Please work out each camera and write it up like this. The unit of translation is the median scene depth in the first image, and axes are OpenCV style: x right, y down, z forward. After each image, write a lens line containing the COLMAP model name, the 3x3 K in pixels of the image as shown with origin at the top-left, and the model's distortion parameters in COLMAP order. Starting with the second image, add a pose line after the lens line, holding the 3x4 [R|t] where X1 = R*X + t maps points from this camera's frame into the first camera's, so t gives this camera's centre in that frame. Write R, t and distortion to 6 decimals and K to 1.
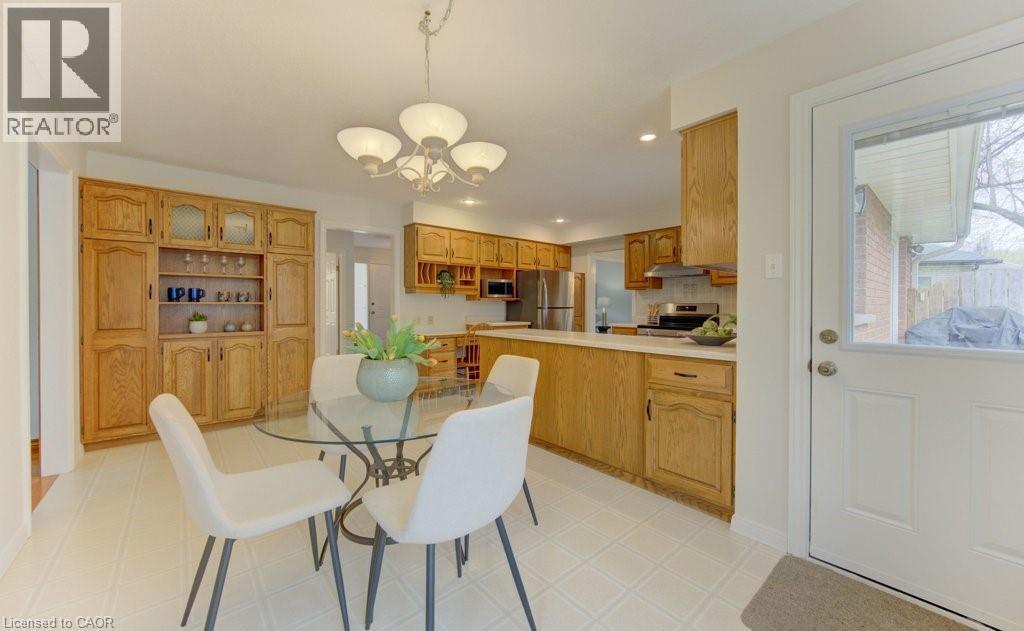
lens RADIAL K [[381.7, 0, 507.9], [0, 381.7, 311.3], [0, 0, 1]] dist [0.000644, 0.000012]
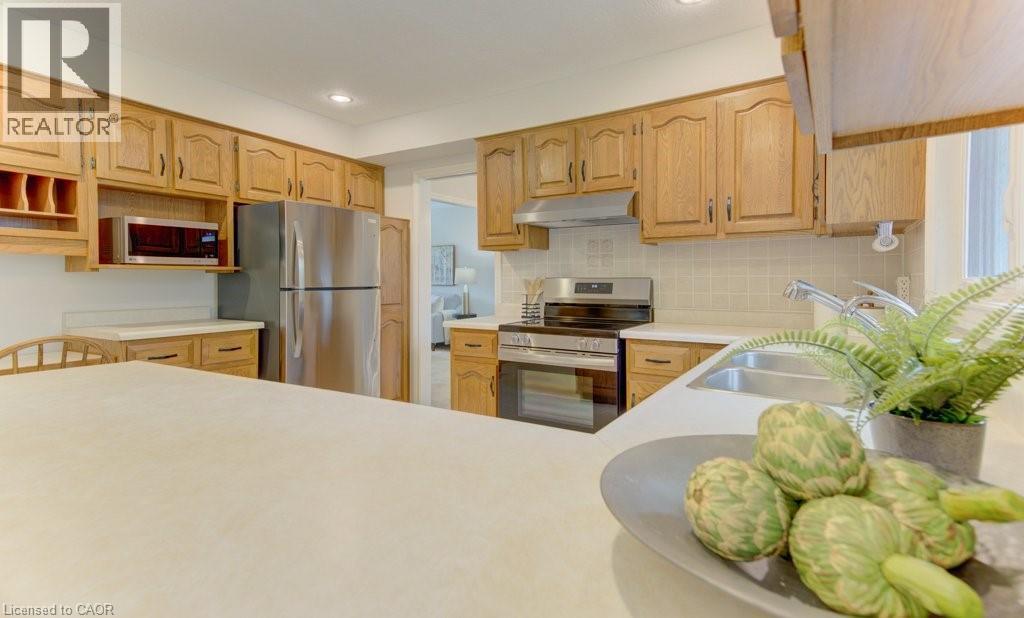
lens RADIAL K [[479.2, 0, 513.7], [0, 479.2, 286.2], [0, 0, 1]] dist [-0.000544, -0.000056]
pose [[0.957271, -0.007395, 0.289096, 0.173160], [0.007871, 0.999969, -0.000484, -0.009876], [-0.289084, 0.002738, 0.957300, 0.400625]]
